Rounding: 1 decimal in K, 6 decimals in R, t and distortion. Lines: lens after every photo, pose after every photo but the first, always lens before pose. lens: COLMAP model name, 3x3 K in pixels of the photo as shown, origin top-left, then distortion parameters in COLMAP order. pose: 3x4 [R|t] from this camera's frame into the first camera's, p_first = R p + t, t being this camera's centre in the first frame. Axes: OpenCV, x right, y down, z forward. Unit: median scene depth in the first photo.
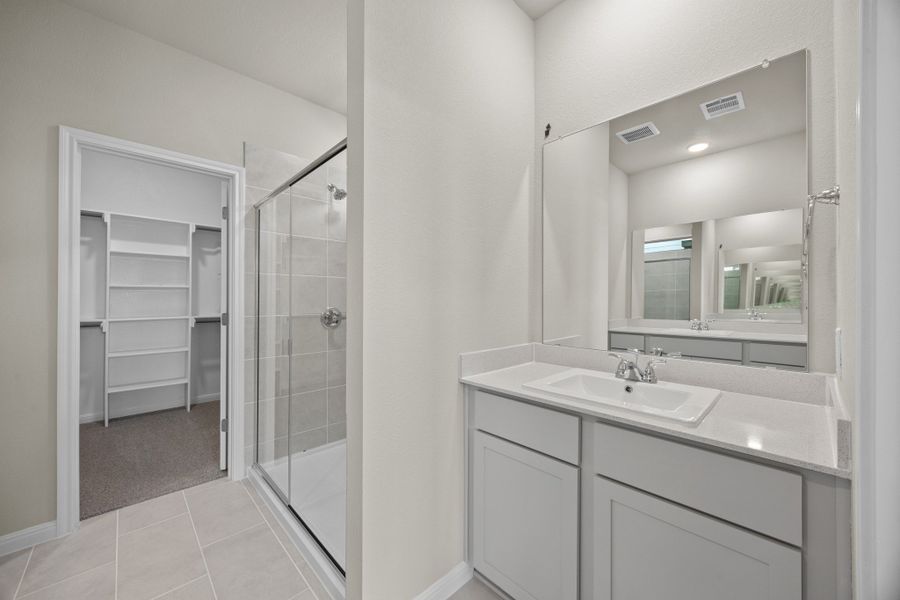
lens RADIAL K [[339.3, 0, 443.9], [0, 339.3, 299.2], [0, 0, 1]] dist [-0.005489, 0.000652]
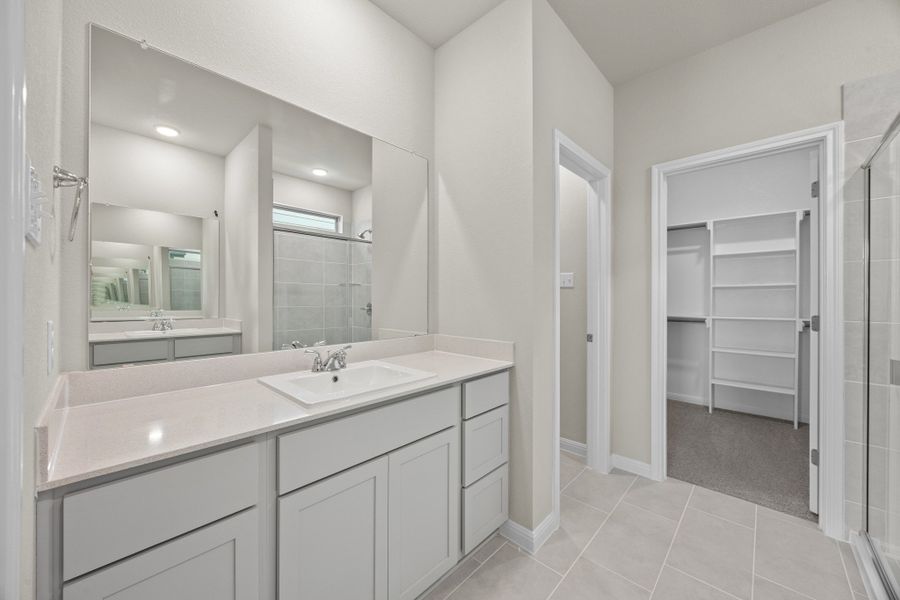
lens RADIAL K [[339.3, 0, 443.4], [0, 339.3, 298.6], [0, 0, 1]] dist [-0.005489, 0.000652]
pose [[0.038233, -0.000582, -0.999269, 0.108807], [-0.002071, 0.999998, -0.000662, 0.003053], [0.999267, 0.002095, 0.038232, 0.099562]]
